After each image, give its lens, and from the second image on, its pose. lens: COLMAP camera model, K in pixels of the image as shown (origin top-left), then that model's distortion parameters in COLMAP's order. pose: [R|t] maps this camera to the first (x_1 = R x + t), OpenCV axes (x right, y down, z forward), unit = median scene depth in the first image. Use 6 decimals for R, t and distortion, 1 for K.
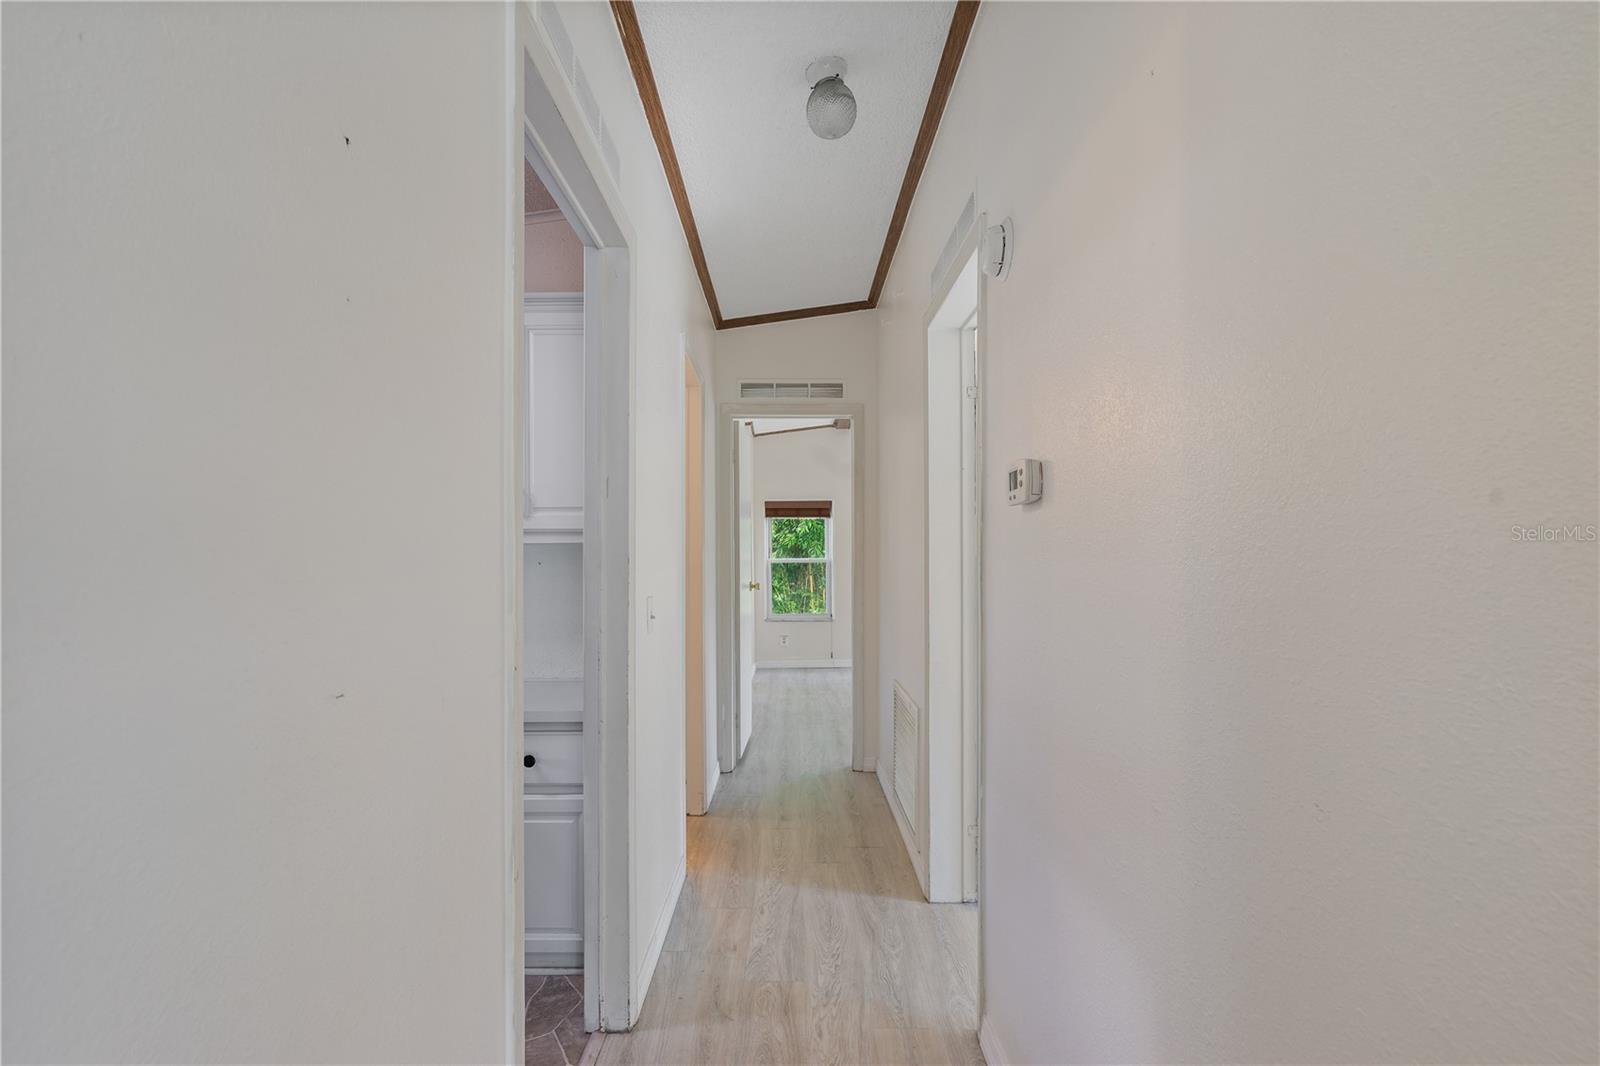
lens RADIAL K [[717.4, 0, 787.8], [0, 717.4, 541.7], [0, 0, 1]] dist [-0.002005, 0.000413]
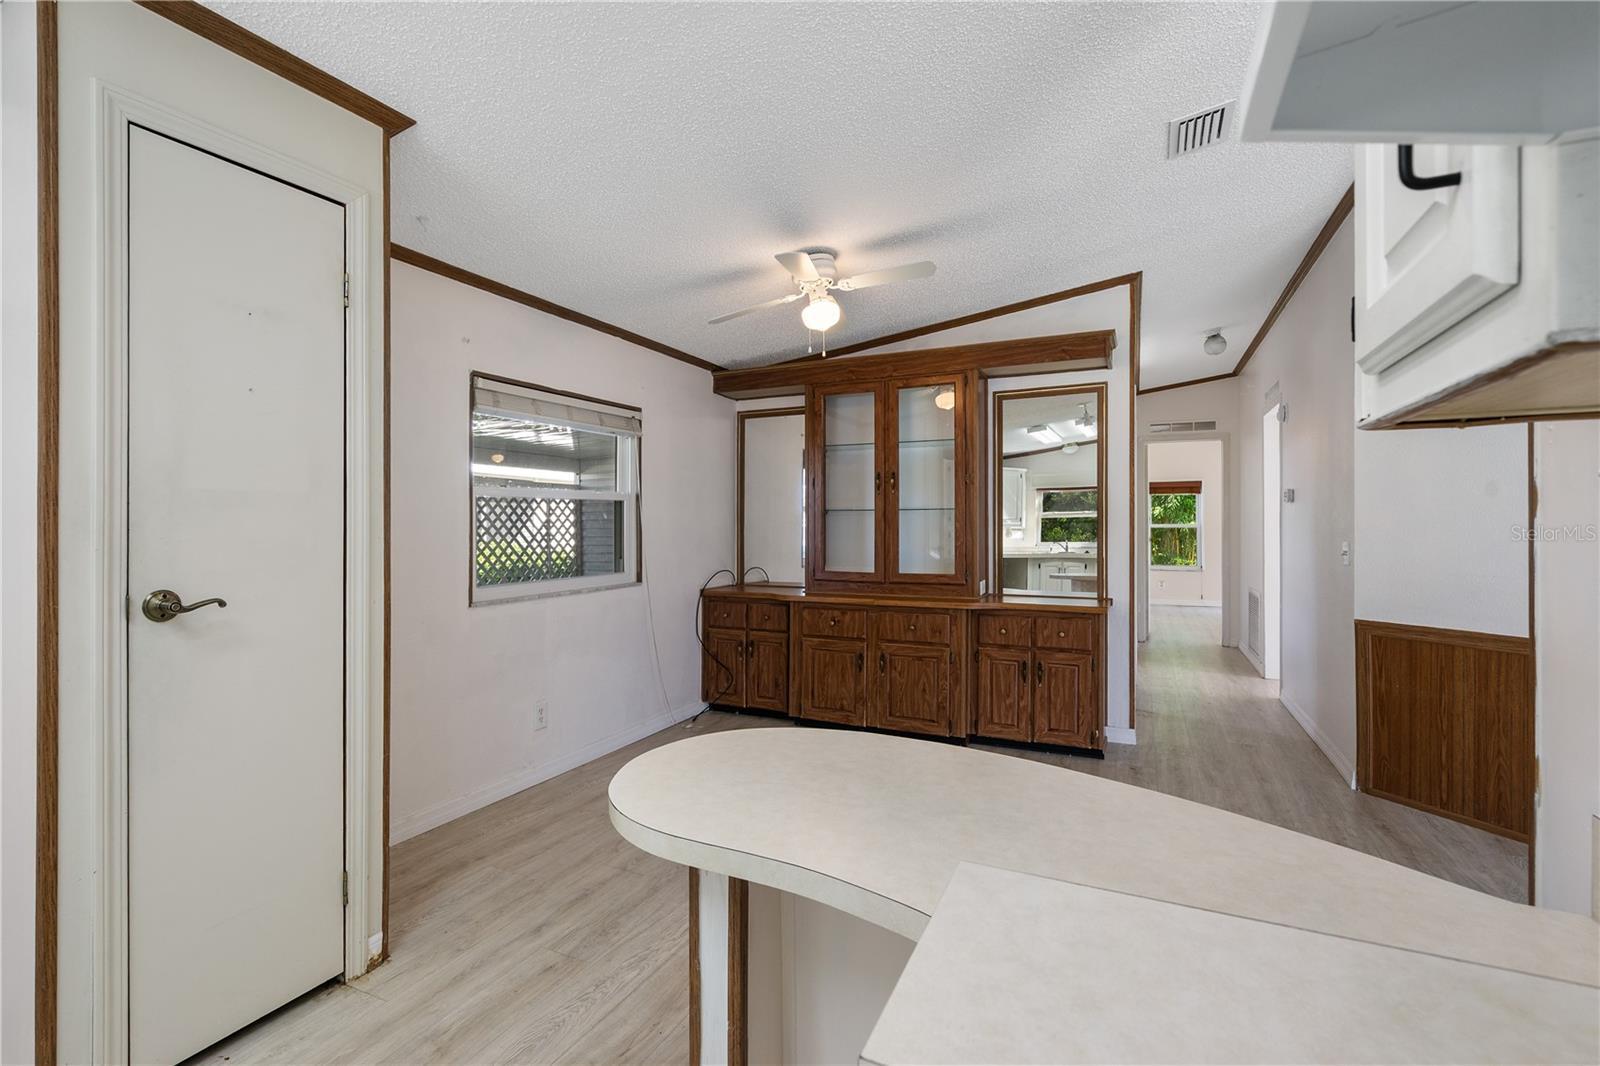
lens RADIAL K [[728.7, 0, 777.4], [0, 728.7, 523.9], [0, 0, 1]] dist [-0.000544, 0.000085]
pose [[0.898372, 0.000974, -0.439235, -0.088645], [0.004058, 0.999936, 0.010518, 0.004859], [0.439218, -0.011231, 0.898310, -0.903184]]
